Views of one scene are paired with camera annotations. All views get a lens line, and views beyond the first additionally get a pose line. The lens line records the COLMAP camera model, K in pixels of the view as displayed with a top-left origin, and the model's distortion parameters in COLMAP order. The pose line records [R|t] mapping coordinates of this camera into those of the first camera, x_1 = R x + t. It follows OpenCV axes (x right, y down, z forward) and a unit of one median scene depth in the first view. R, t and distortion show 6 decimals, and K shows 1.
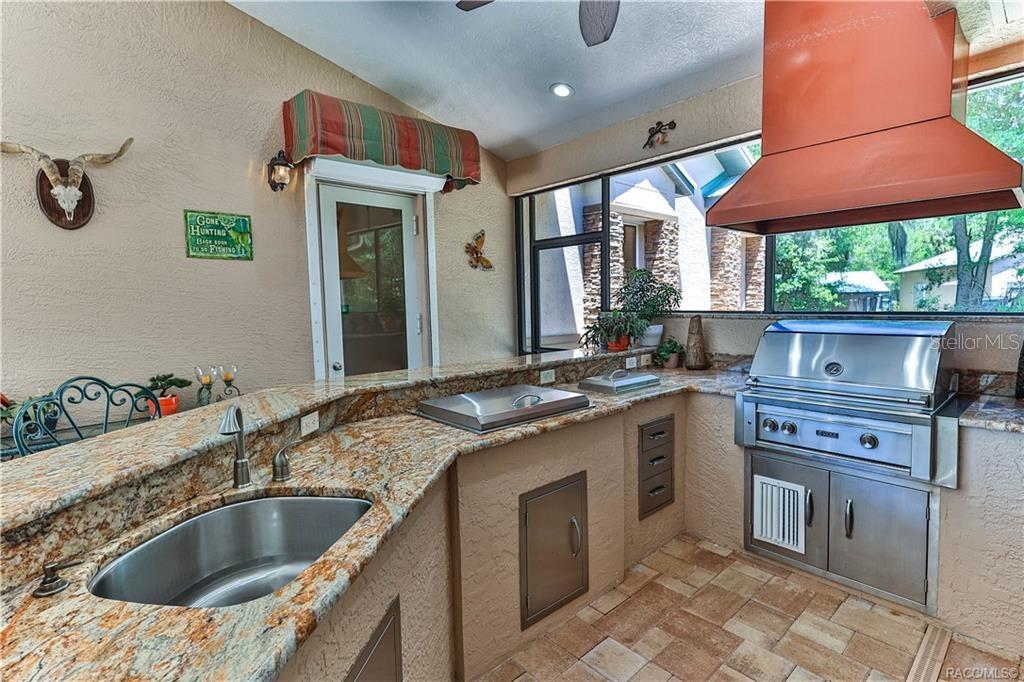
lens RADIAL K [[494.3, 0, 515.0], [0, 494.3, 338.0], [0, 0, 1]] dist [0.010353, 0.000171]
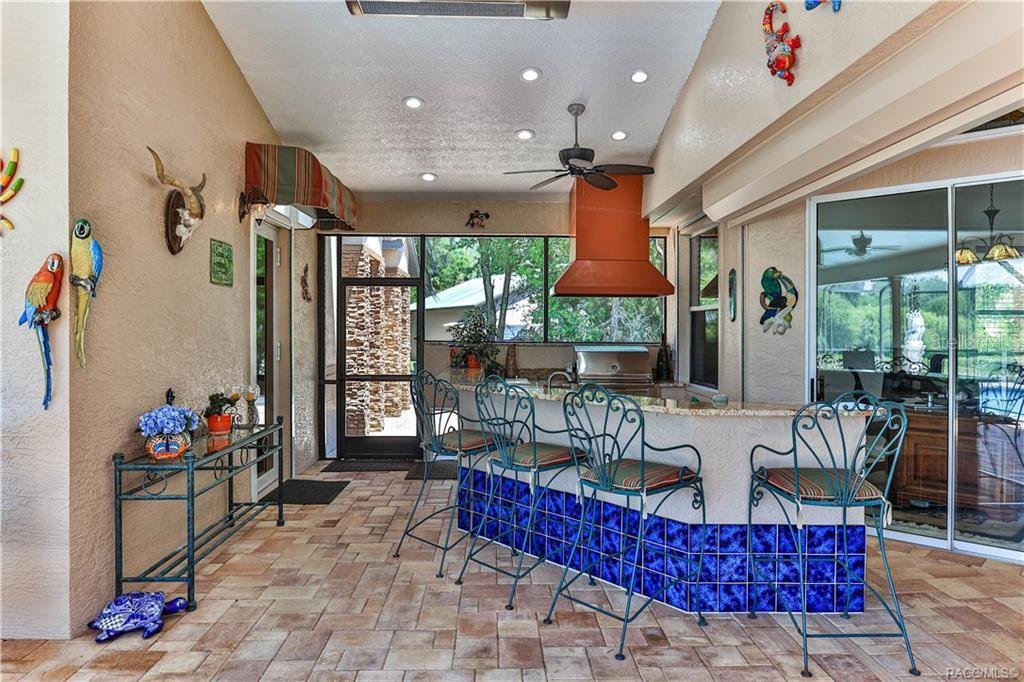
lens RADIAL K [[678.8, 0, 508.1], [0, 678.8, 337.2], [0, 0, 1]] dist [0.007894, 0.001069]
pose [[0.656724, 0.017623, 0.753925, -0.875880], [0.039224, 0.997575, -0.057486, 0.036822], [-0.753110, 0.067325, 0.654441, -0.258338]]
